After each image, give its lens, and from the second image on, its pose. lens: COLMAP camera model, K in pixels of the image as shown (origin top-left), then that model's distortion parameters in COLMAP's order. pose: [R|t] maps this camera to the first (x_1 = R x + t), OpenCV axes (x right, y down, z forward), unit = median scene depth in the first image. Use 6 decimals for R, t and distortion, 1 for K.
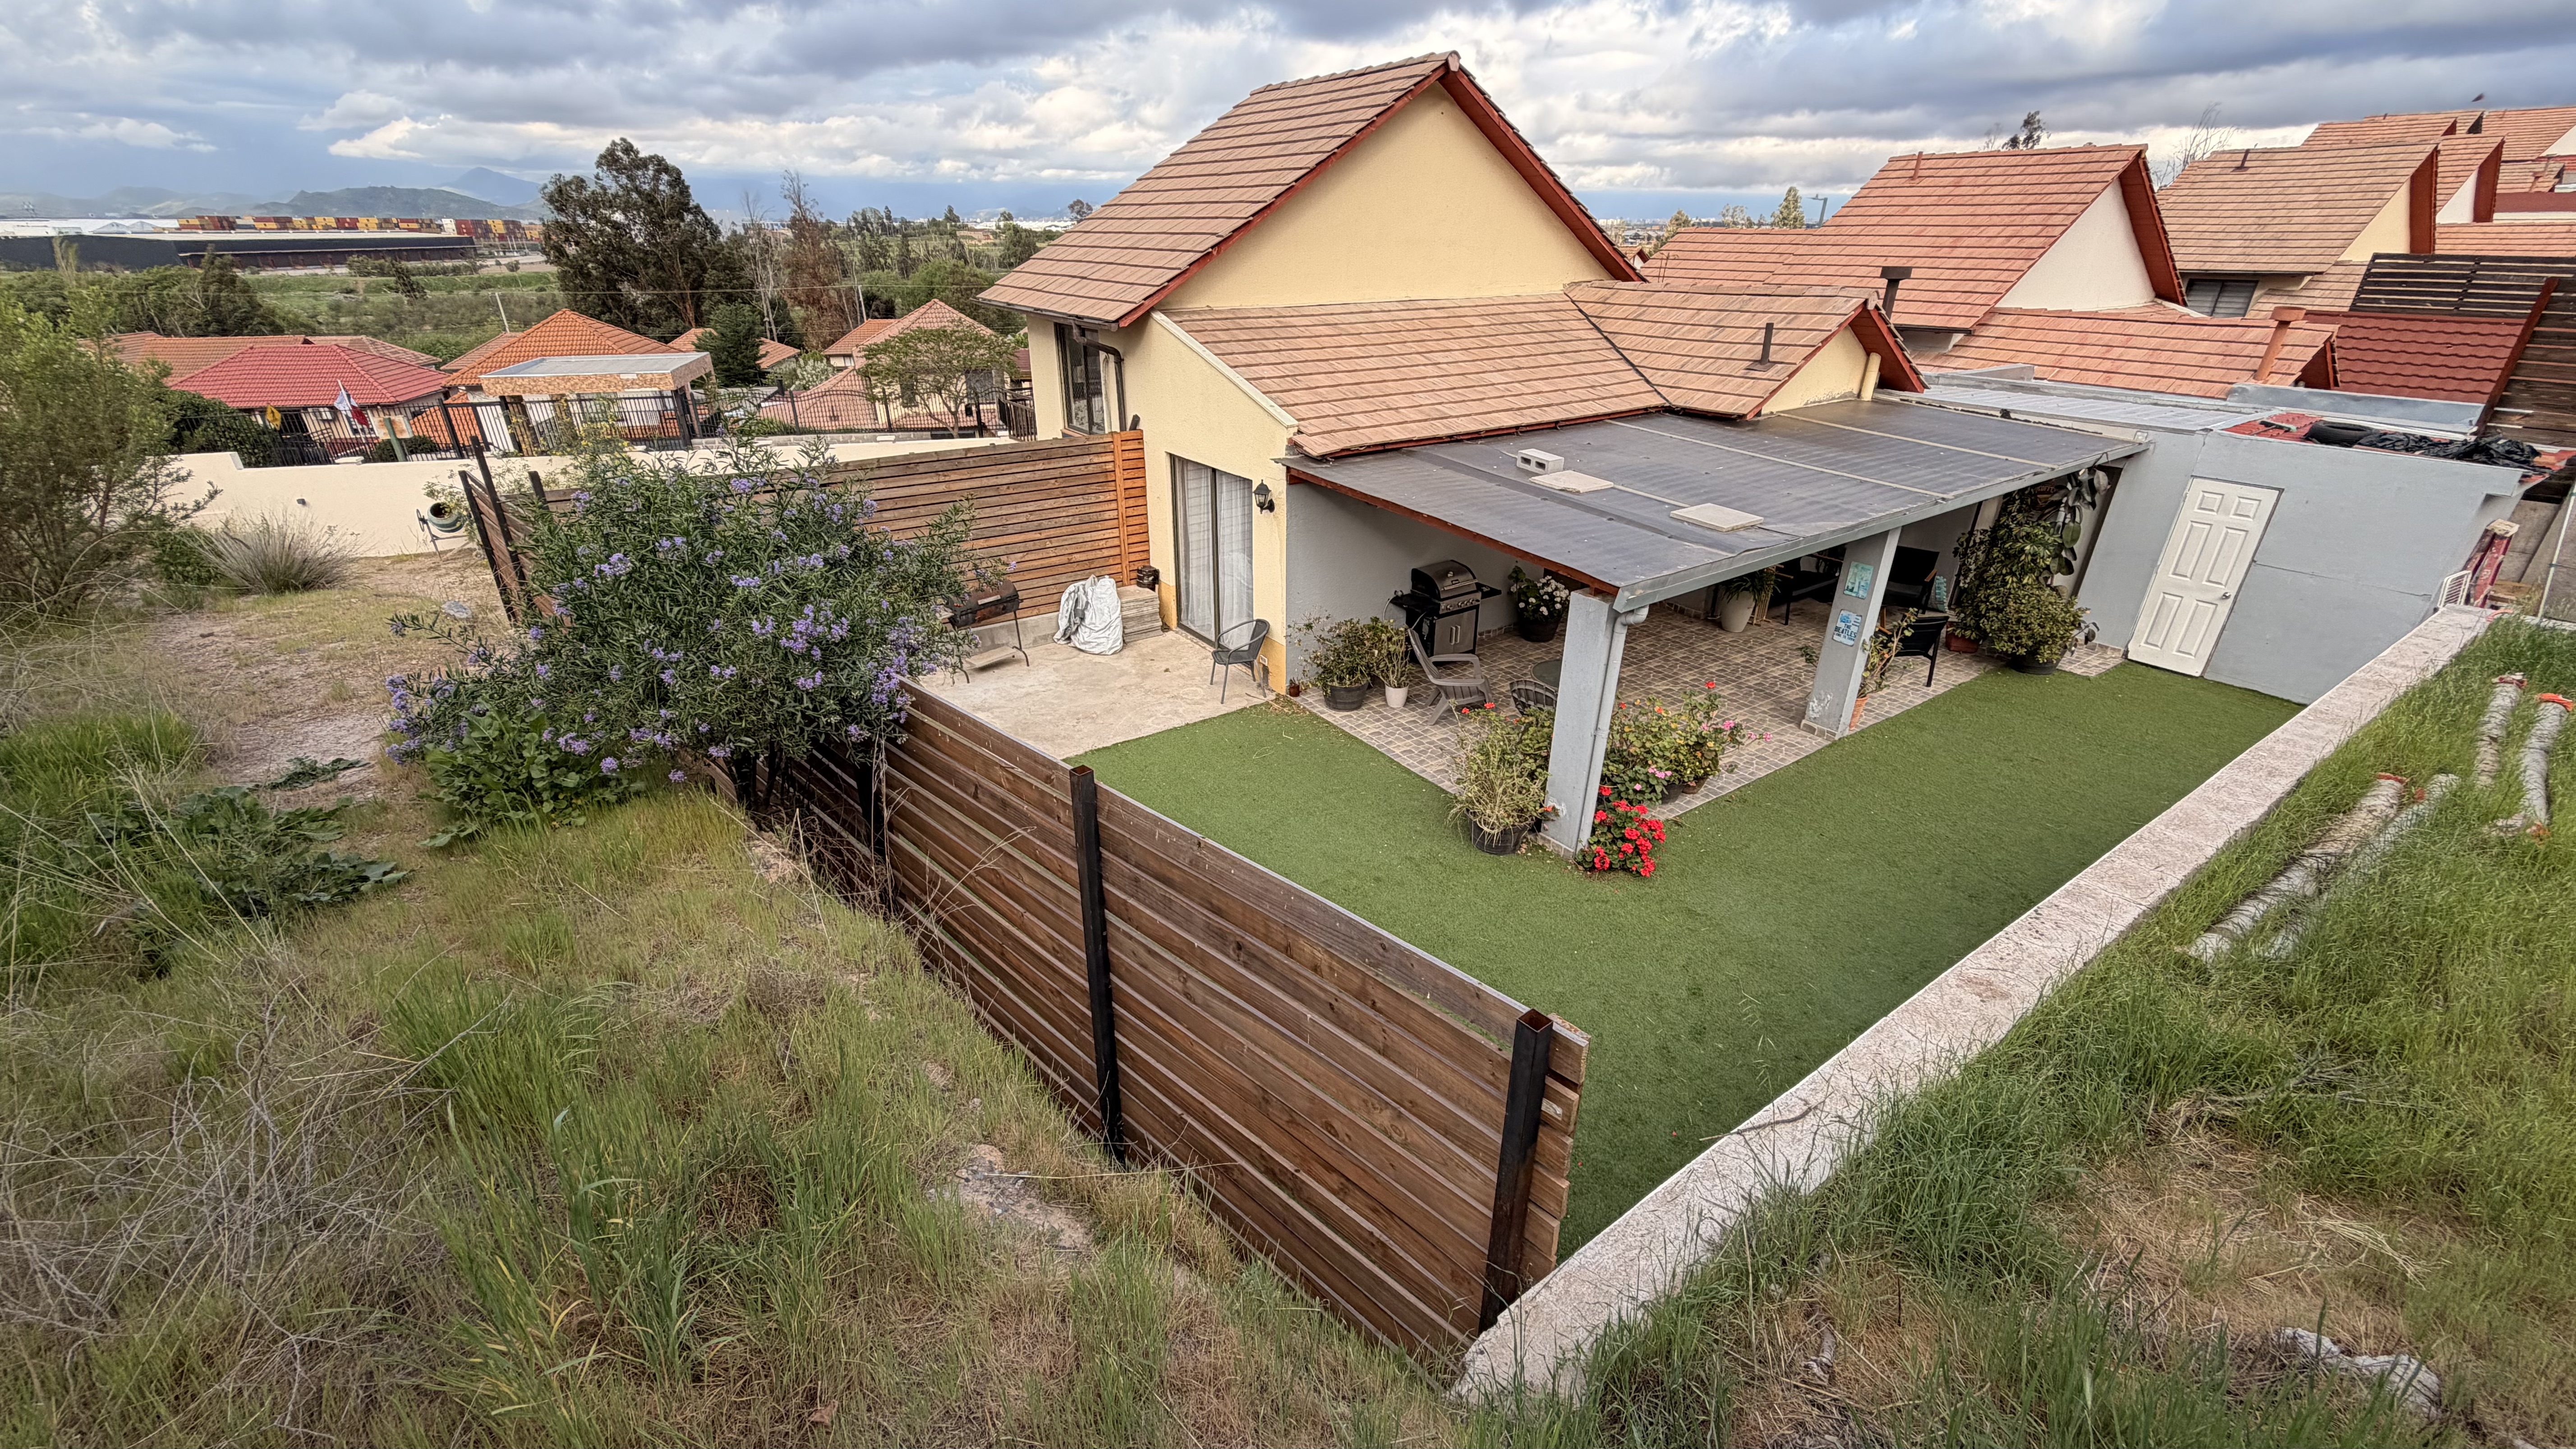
lens RADIAL K [[1029.2, 0, 1282.7], [0, 1029.2, 724.9], [0, 0, 1]] dist [0.001629, -0.000020]
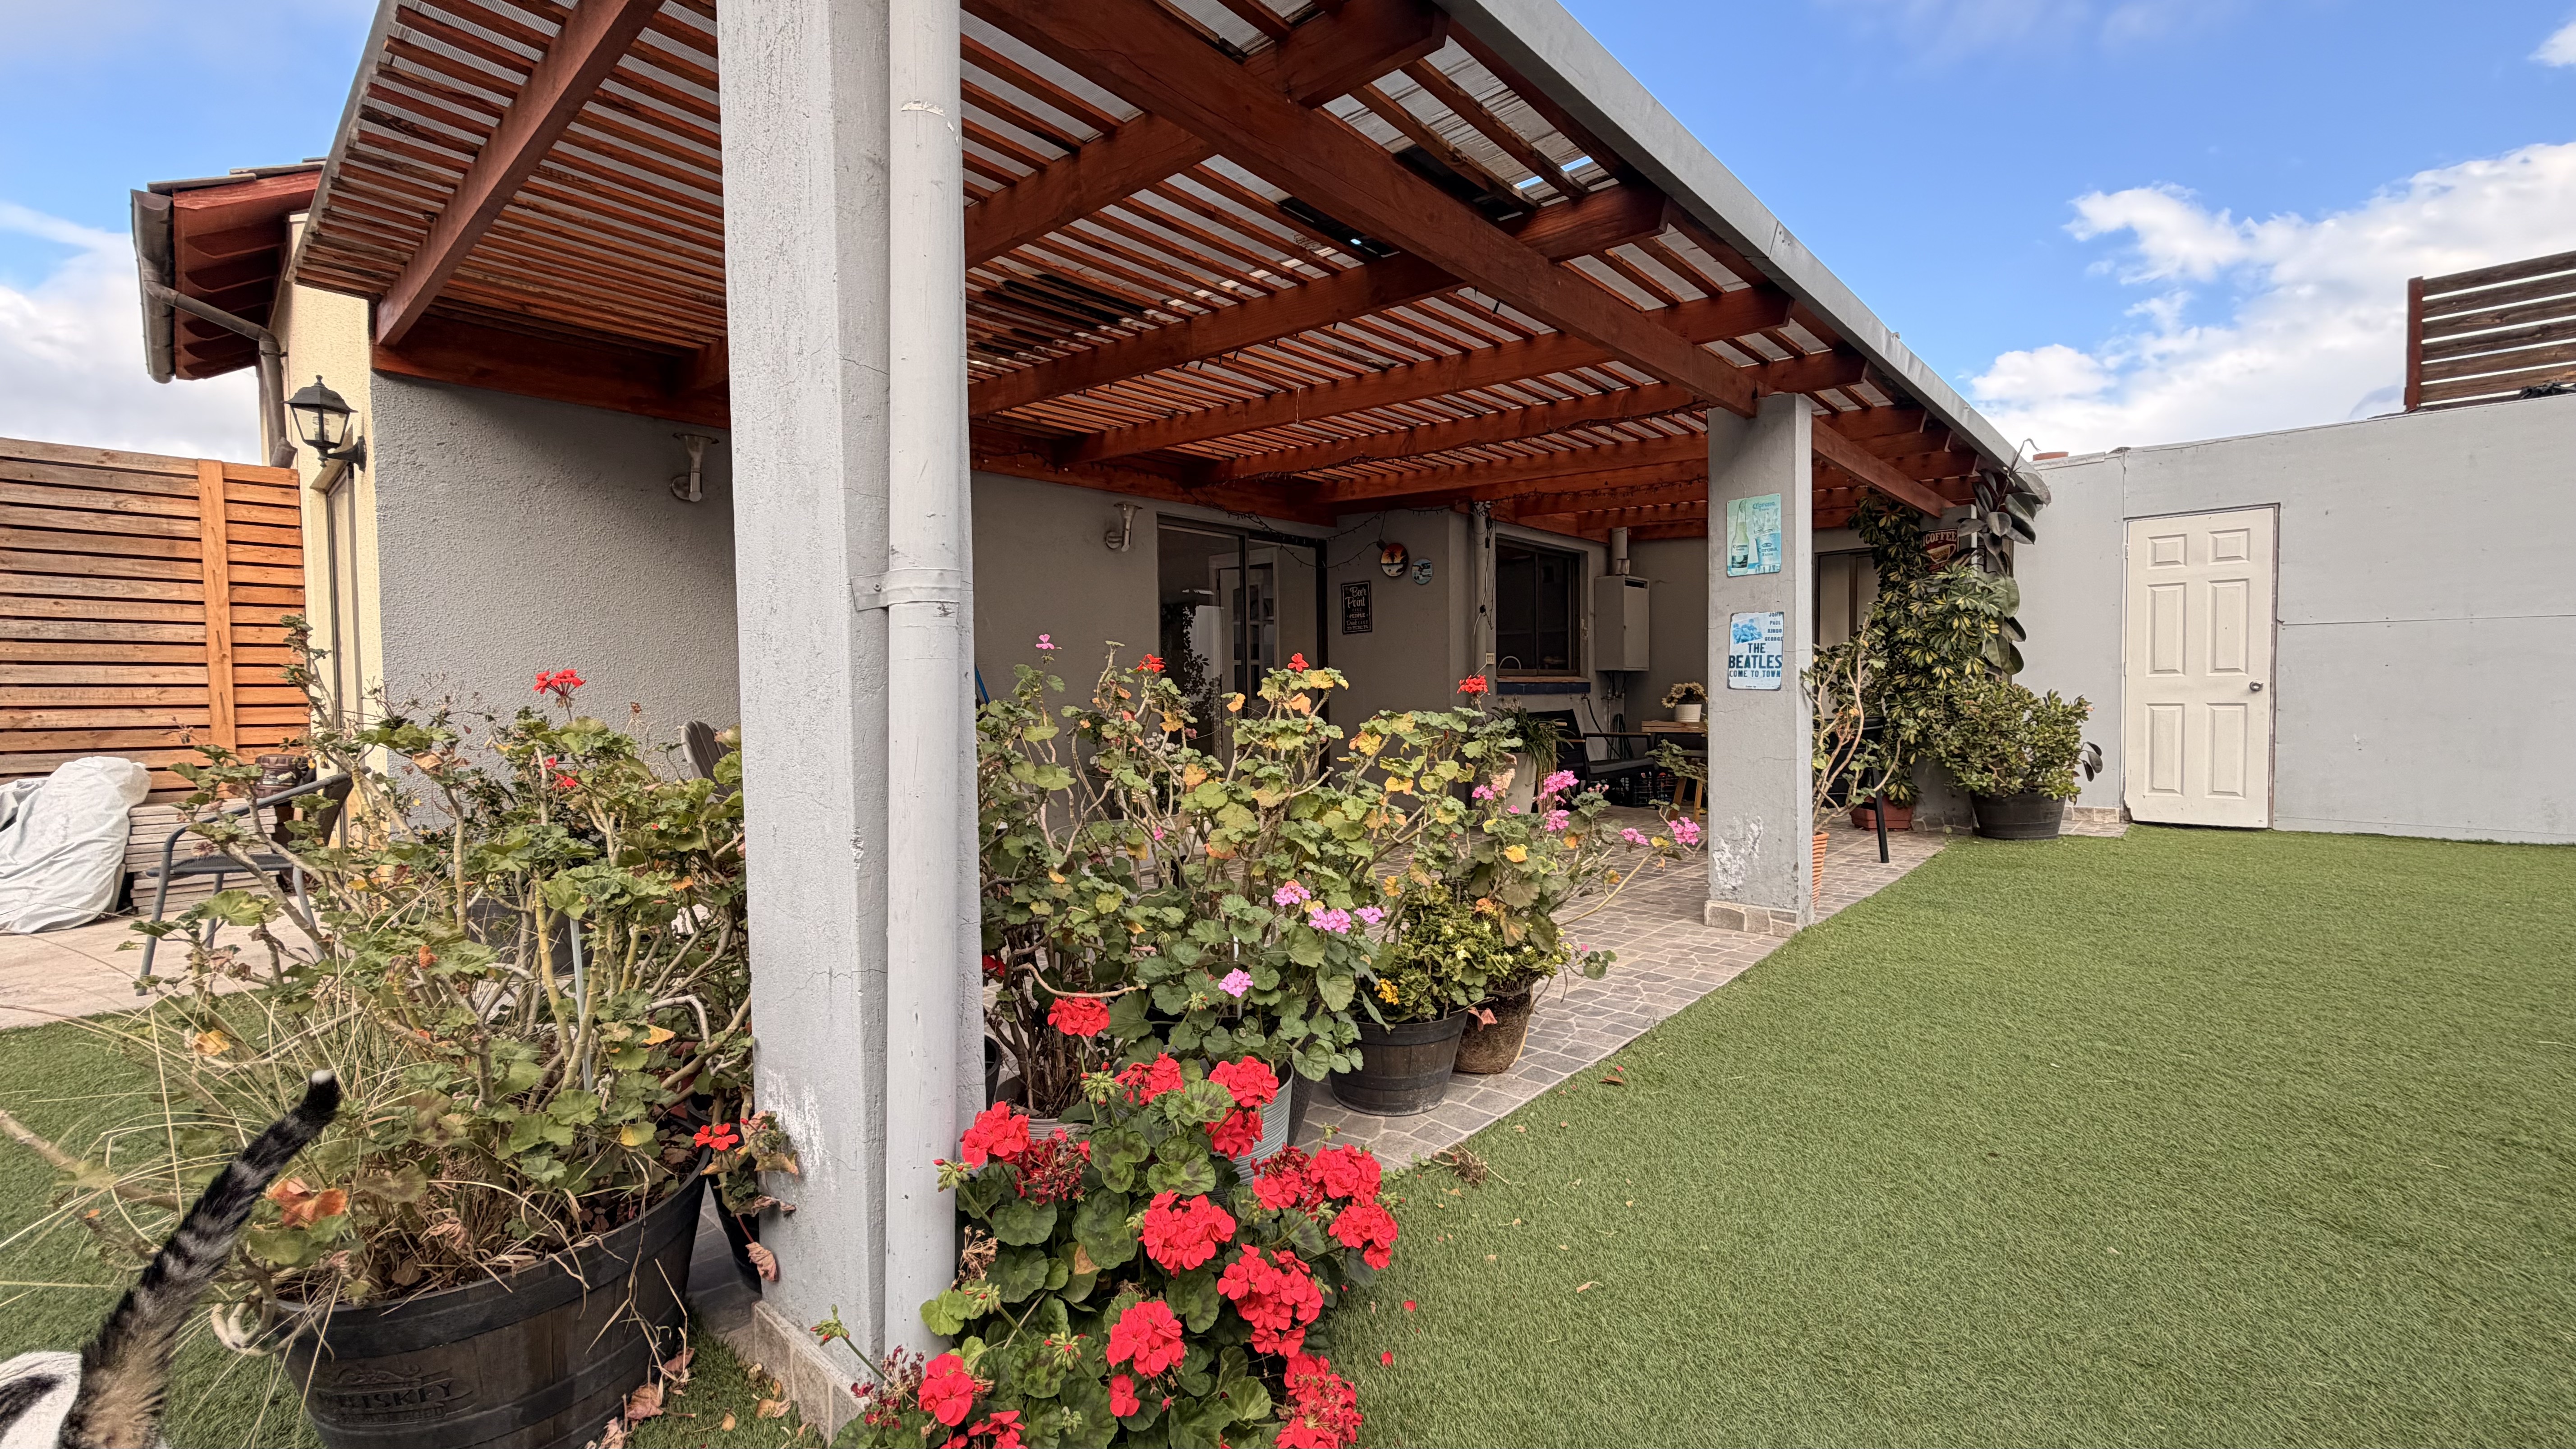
lens RADIAL K [[1029.2, 0, 1279.5], [0, 1029.2, 717.8], [0, 0, 1]] dist [0.001629, -0.000020]
pose [[0.975744, -0.022119, 0.217796, 0.228262], [0.109656, 0.910455, -0.398808, 0.070013], [-0.189472, 0.413017, 0.890796, 0.584185]]
